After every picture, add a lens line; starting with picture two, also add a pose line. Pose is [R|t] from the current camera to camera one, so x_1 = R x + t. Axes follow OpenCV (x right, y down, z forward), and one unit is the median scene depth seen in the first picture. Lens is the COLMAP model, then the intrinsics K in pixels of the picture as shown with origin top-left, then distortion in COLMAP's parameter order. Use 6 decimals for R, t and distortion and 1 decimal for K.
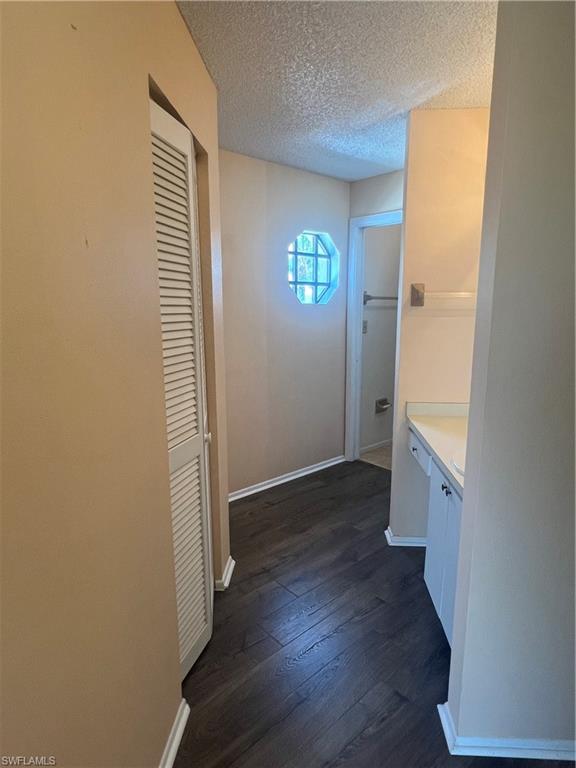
lens RADIAL K [[435.8, 0, 288.9], [0, 435.8, 383.2], [0, 0, 1]] dist [0.007983, -0.000583]
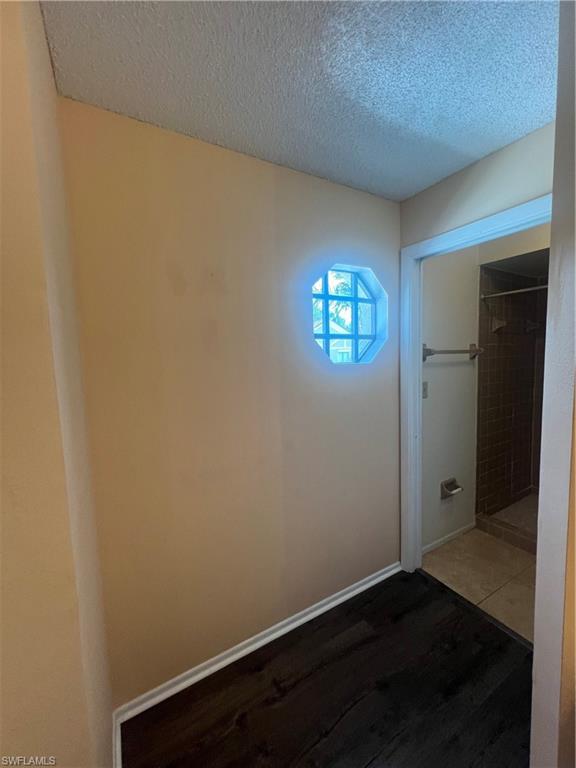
lens RADIAL K [[309.8, 0, 288.7], [0, 309.8, 387.0], [0, 0, 1]] dist [-0.003334, 0.000267]
pose [[0.979533, -0.012069, -0.200920, 0.053579], [-0.004045, 0.996819, -0.079599, -0.097469], [0.201241, 0.078782, 0.976368, 0.455811]]
